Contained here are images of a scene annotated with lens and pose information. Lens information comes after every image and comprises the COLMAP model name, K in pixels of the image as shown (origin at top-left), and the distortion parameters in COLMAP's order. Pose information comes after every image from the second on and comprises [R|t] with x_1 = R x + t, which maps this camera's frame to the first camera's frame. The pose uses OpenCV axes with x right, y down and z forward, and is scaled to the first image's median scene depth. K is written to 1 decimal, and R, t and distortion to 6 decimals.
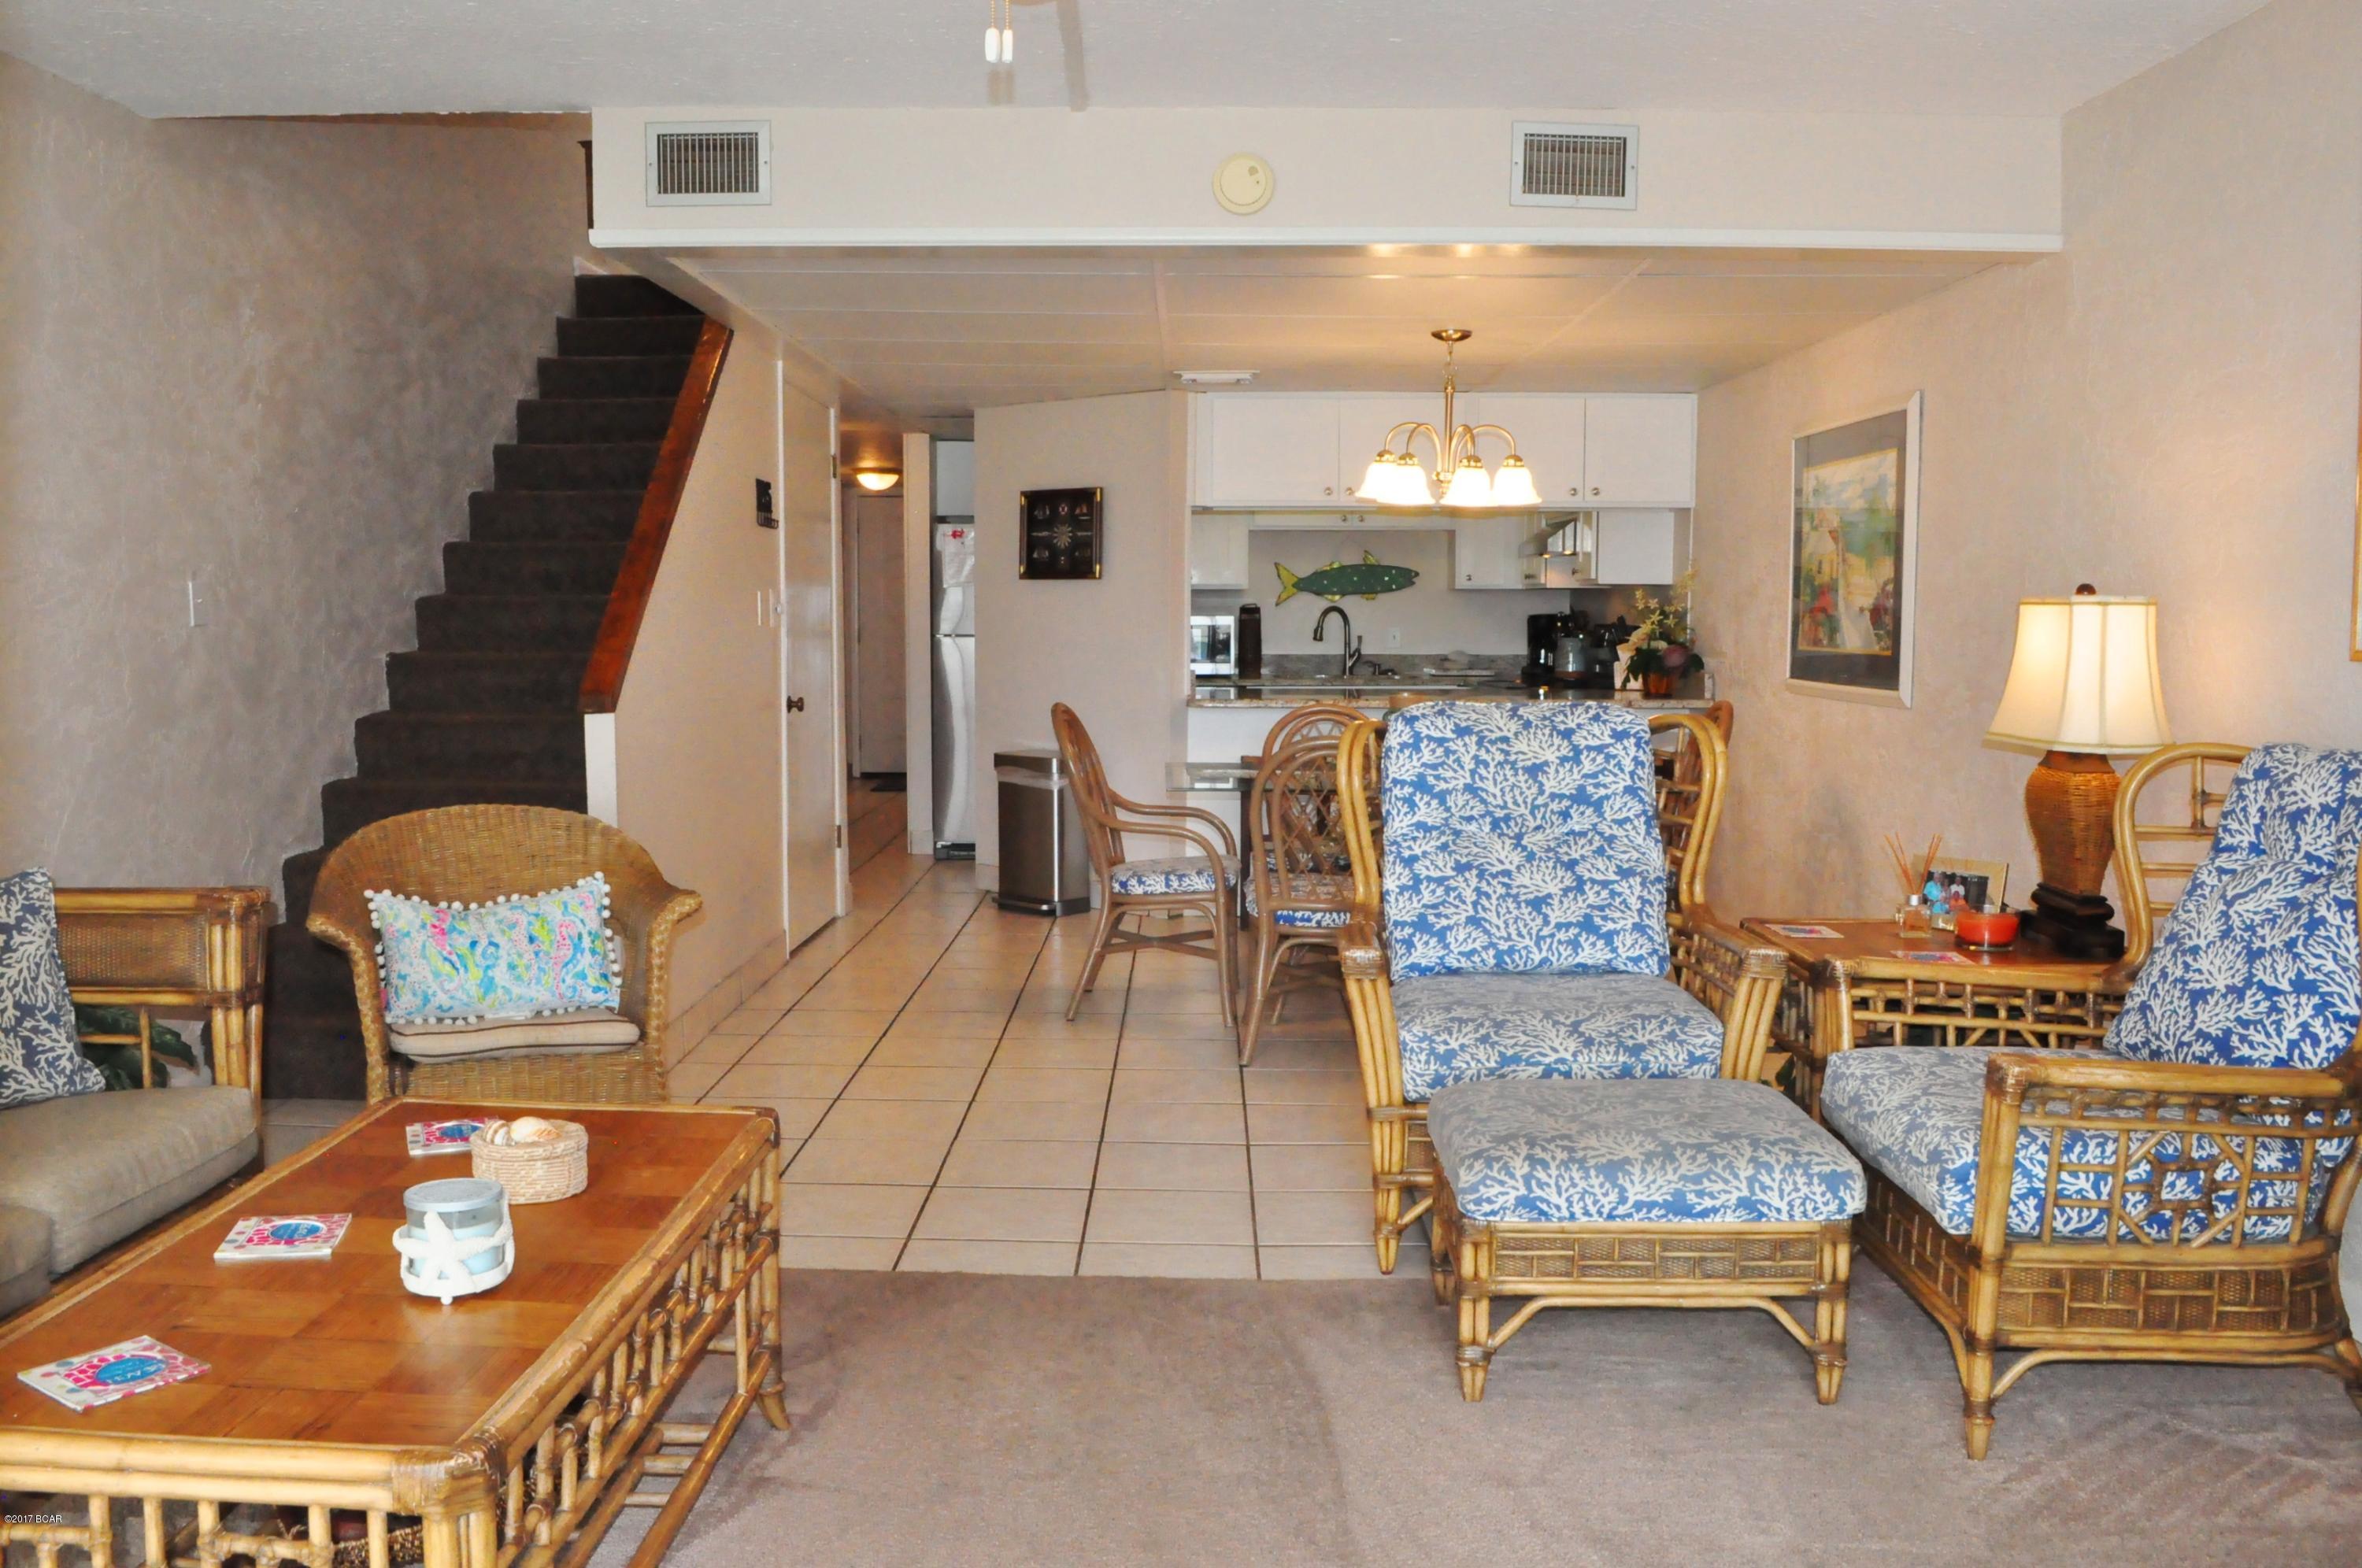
lens RADIAL K [[1910.1, 0, 1176.8], [0, 1910.1, 775.4], [0, 0, 1]] dist [-0.095683, 0.015170]
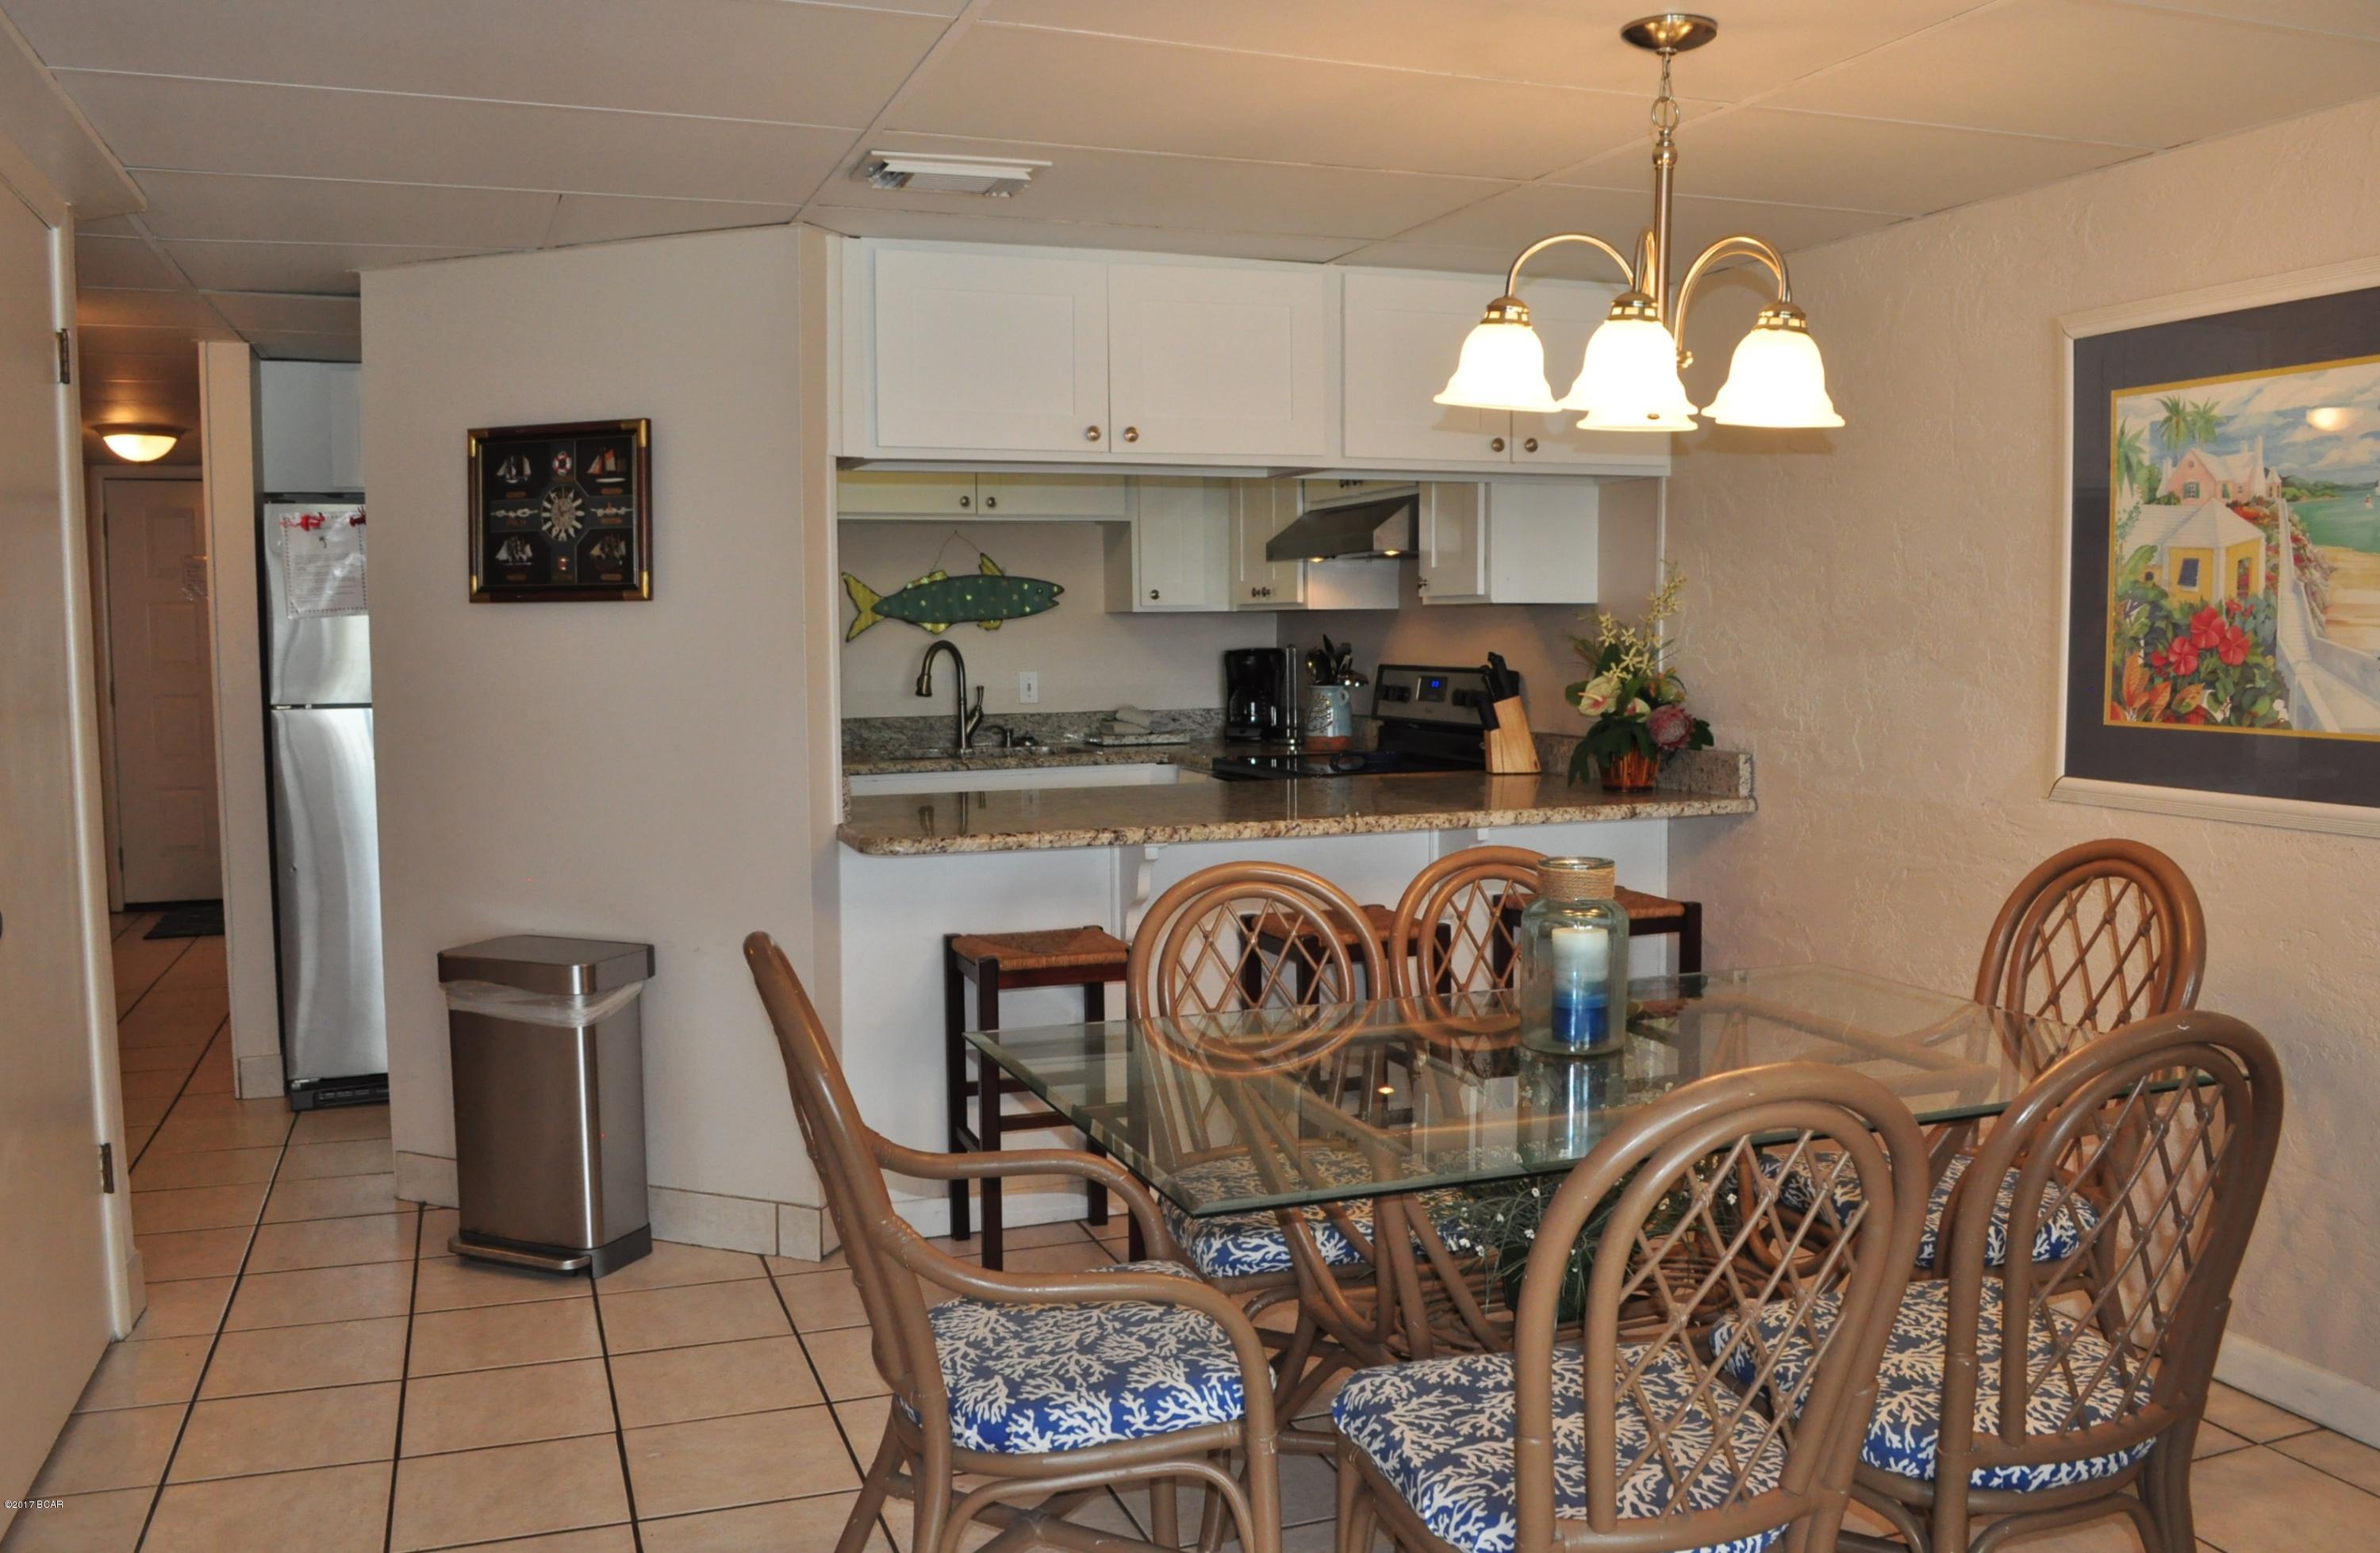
lens RADIAL K [[1916.4, 0, 1198.1], [0, 1916.4, 789.7], [0, 0, 1]] dist [-0.088282, 0.003057]
pose [[0.932680, -0.039218, 0.358566, -0.086070], [0.040268, 0.999179, 0.004543, -0.048851], [-0.358450, 0.010202, 0.933493, 0.473191]]
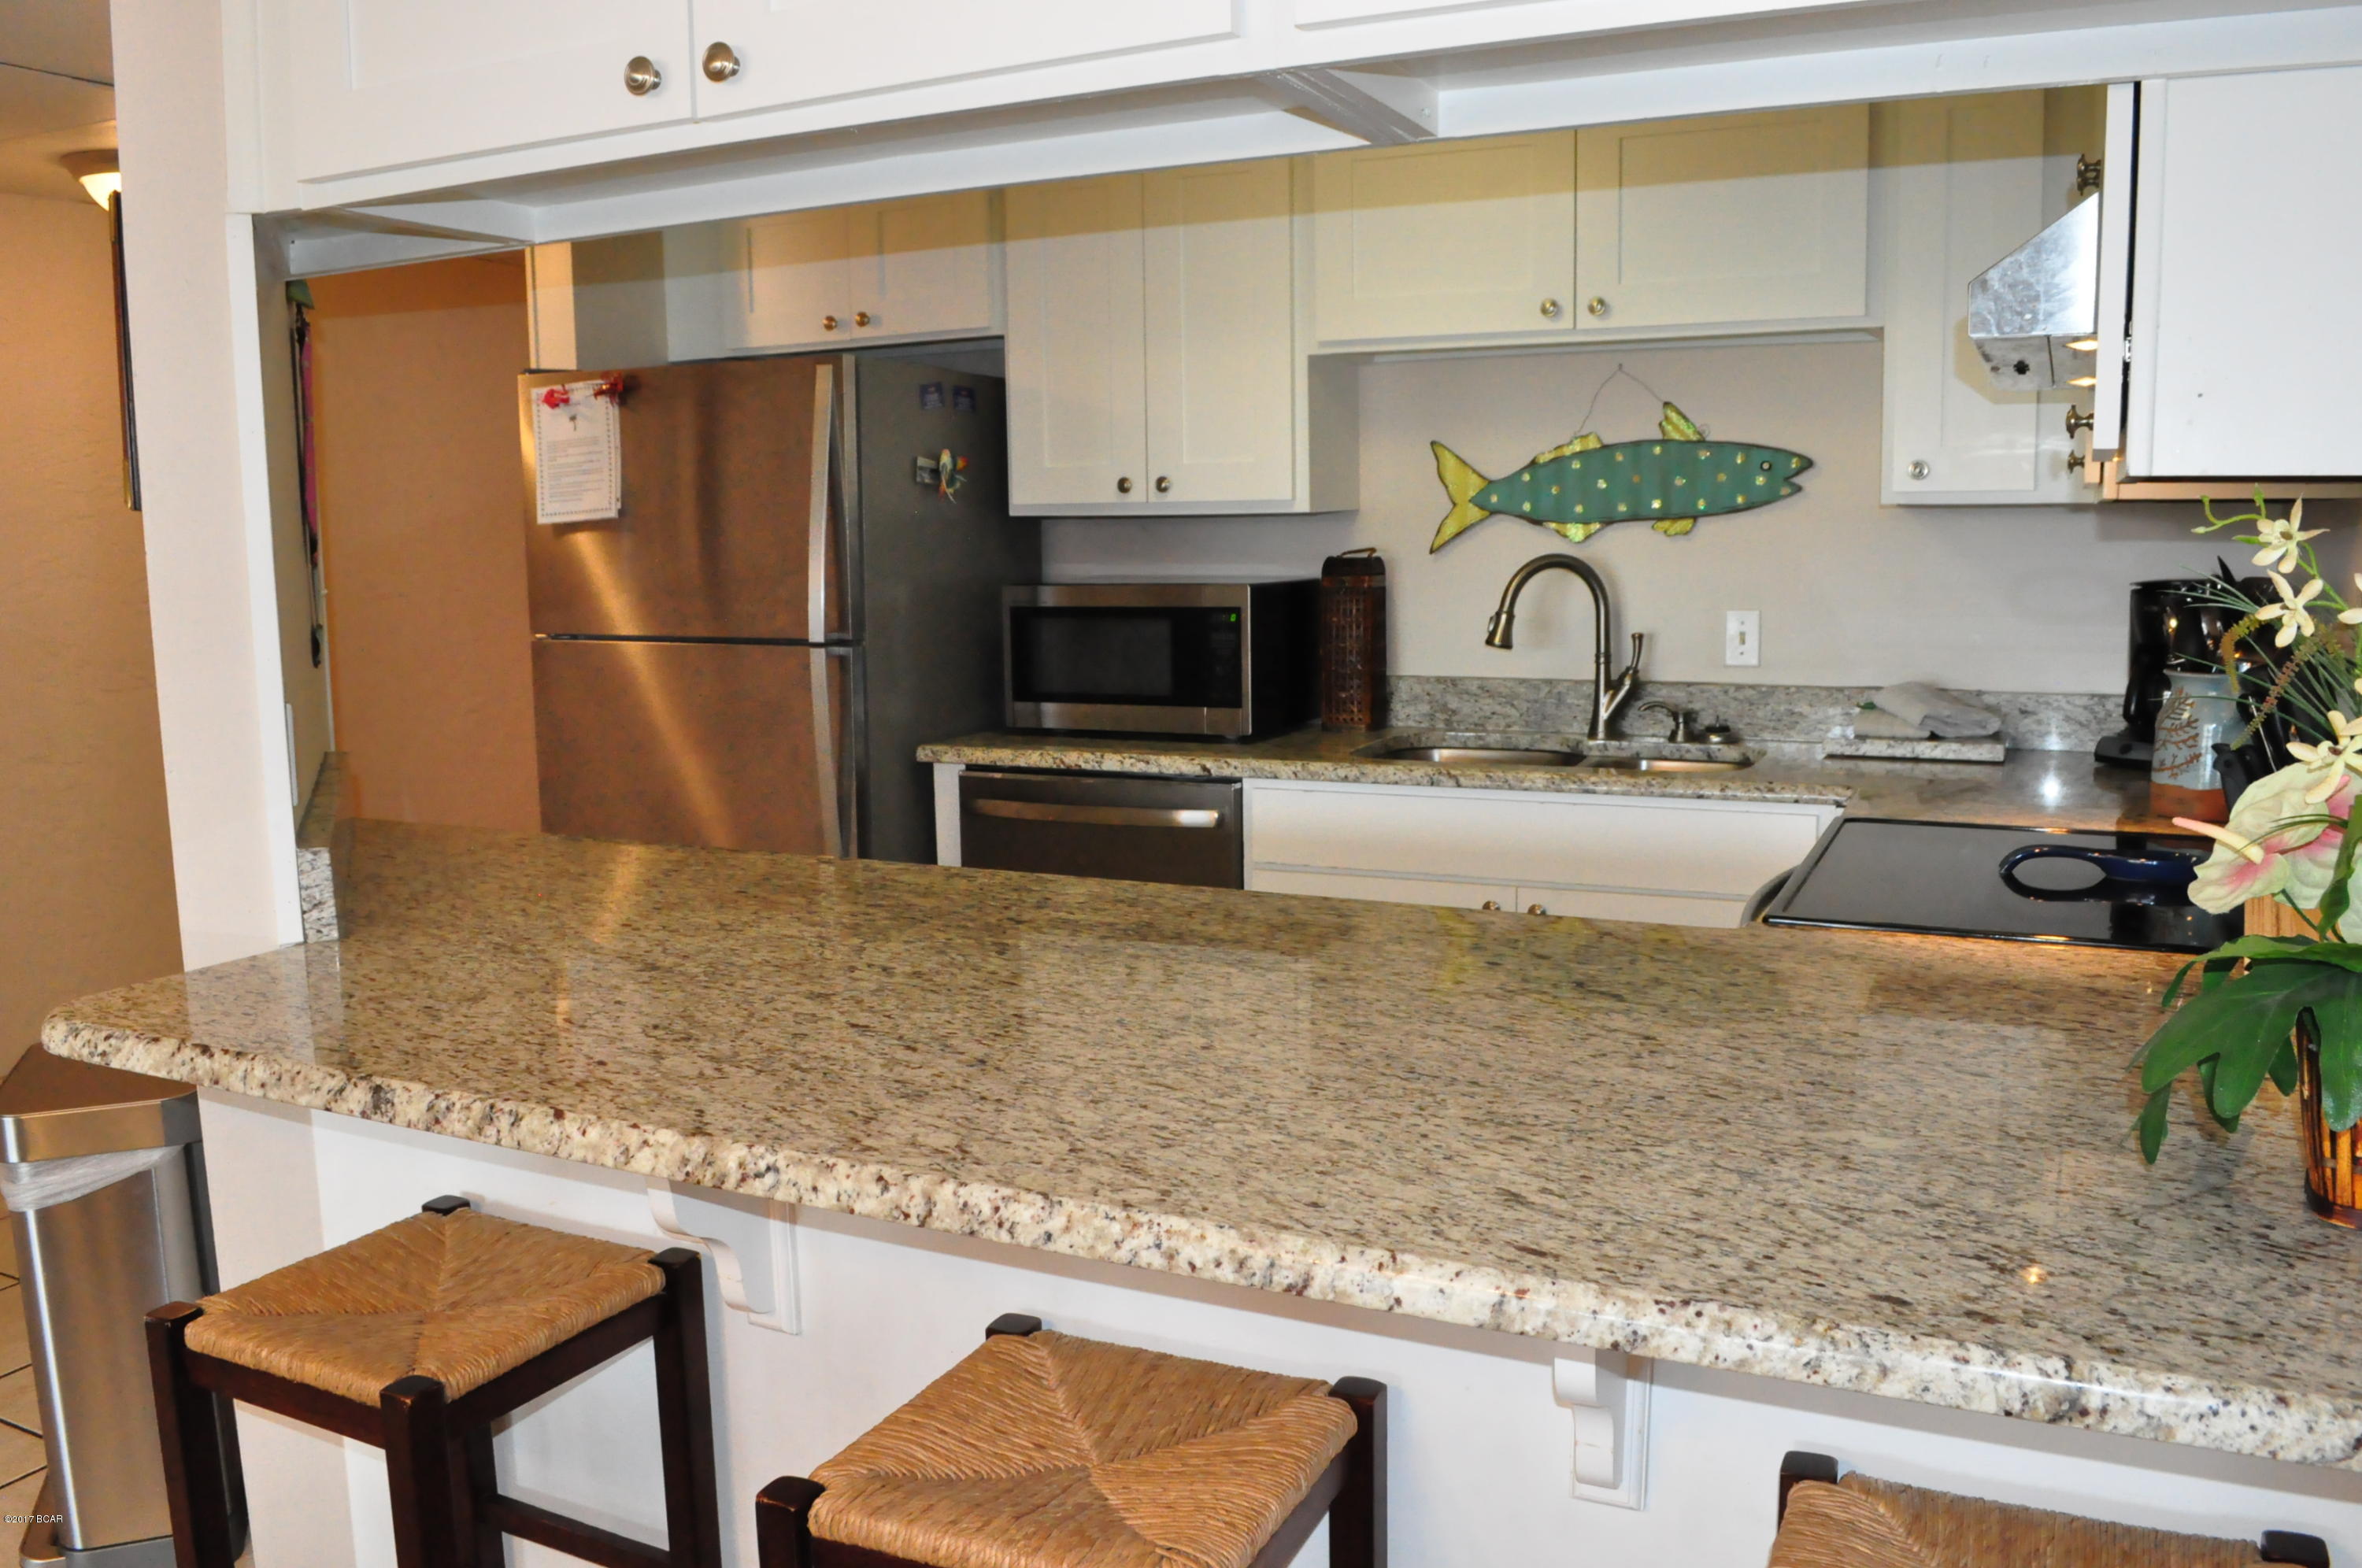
lens RADIAL K [[1910.1, 0, 1176.7], [0, 1910.1, 790.8], [0, 0, 1]] dist [-0.095683, 0.015170]
pose [[0.904999, 0.046201, -0.422898, 0.218601], [-0.022507, 0.997893, 0.060855, -0.080132], [0.424818, -0.045555, 0.904132, 0.795407]]
